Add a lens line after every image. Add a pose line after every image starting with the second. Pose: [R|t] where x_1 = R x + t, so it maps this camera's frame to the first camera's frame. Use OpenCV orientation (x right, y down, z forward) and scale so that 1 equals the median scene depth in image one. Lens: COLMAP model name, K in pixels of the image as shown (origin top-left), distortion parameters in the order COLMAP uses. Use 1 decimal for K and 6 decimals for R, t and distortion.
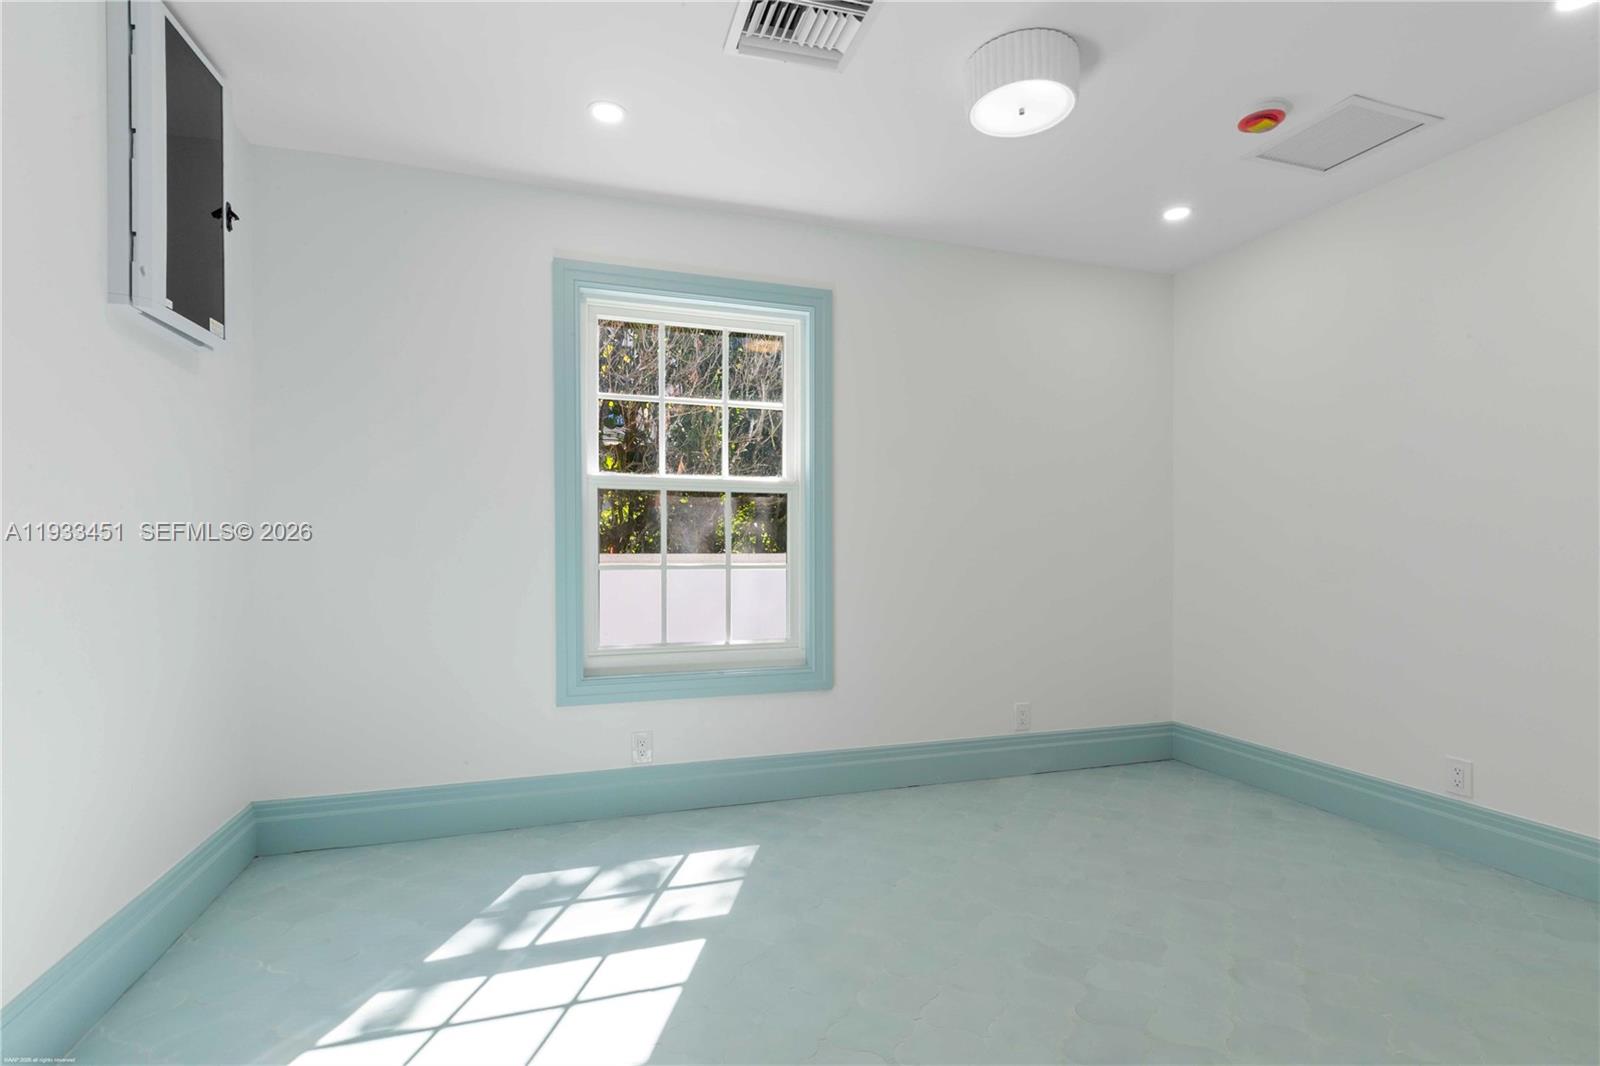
lens RADIAL K [[742.5, 0, 803.3], [0, 742.5, 559.1], [0, 0, 1]] dist [-0.020407, -0.000205]
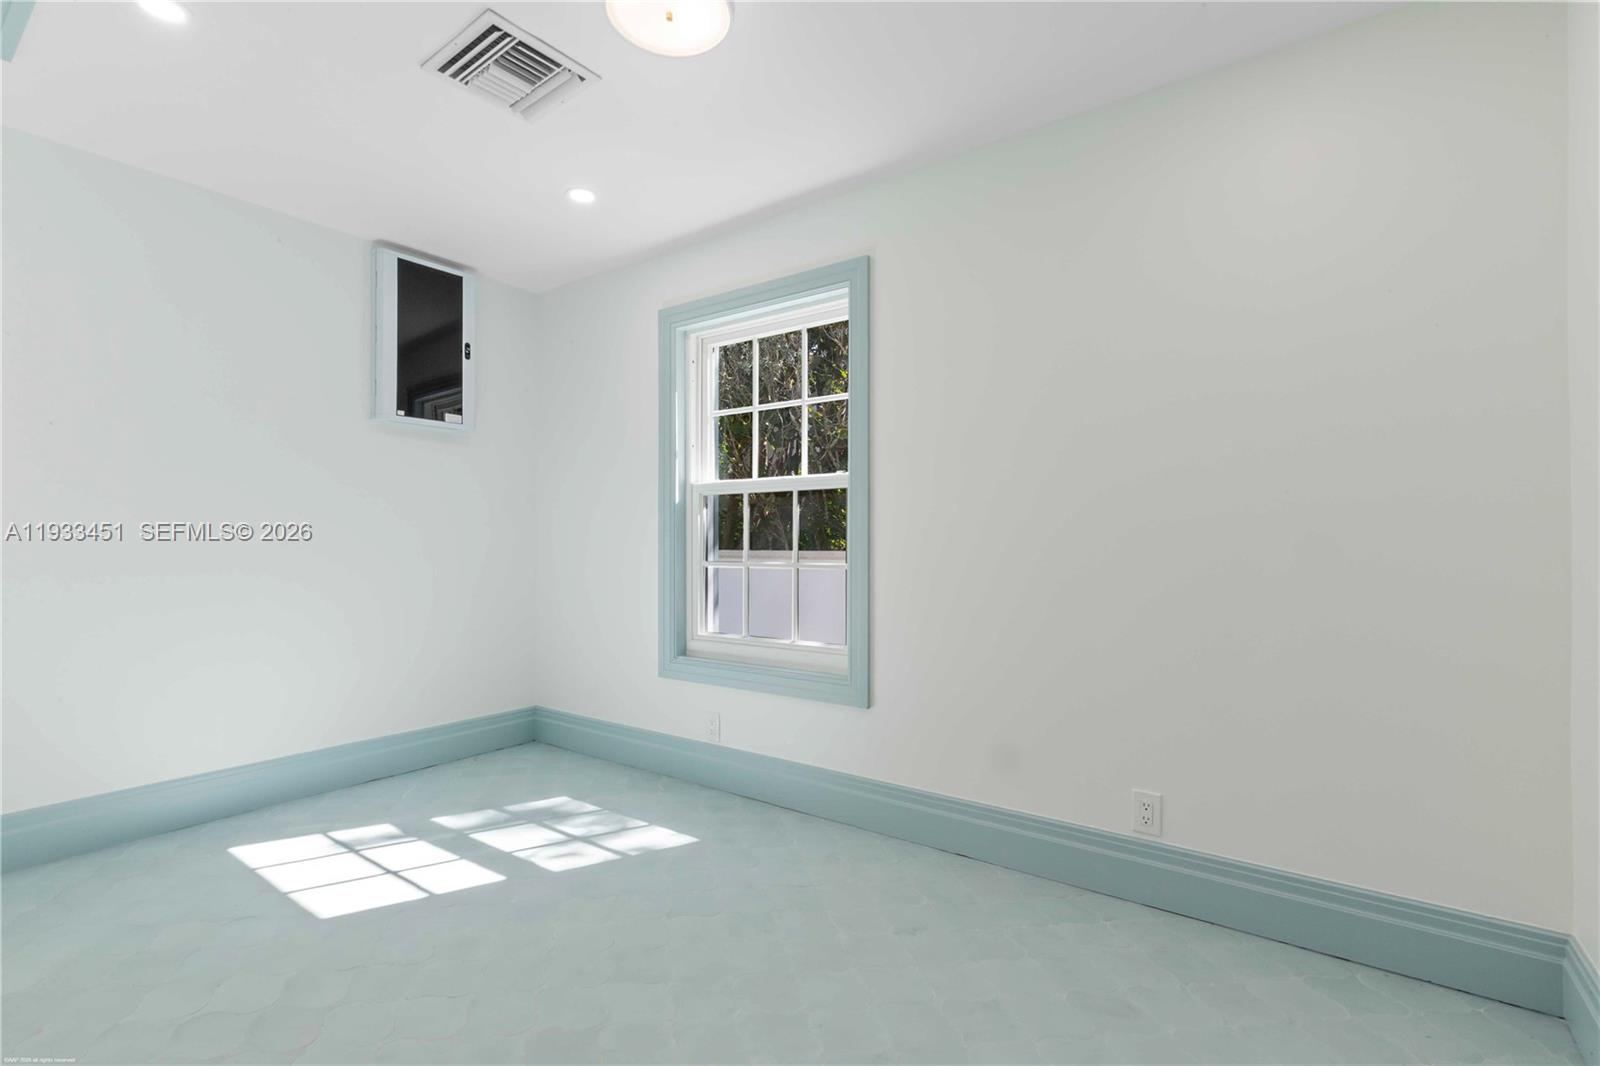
lens RADIAL K [[730.7, 0, 807.8], [0, 730.7, 542.3], [0, 0, 1]] dist [0.002365, 0.000271]
pose [[0.597260, 0.000562, -0.802047, 0.734037], [-0.007136, 0.999964, -0.004614, -0.018016], [0.802016, 0.008479, 0.597243, 0.449763]]
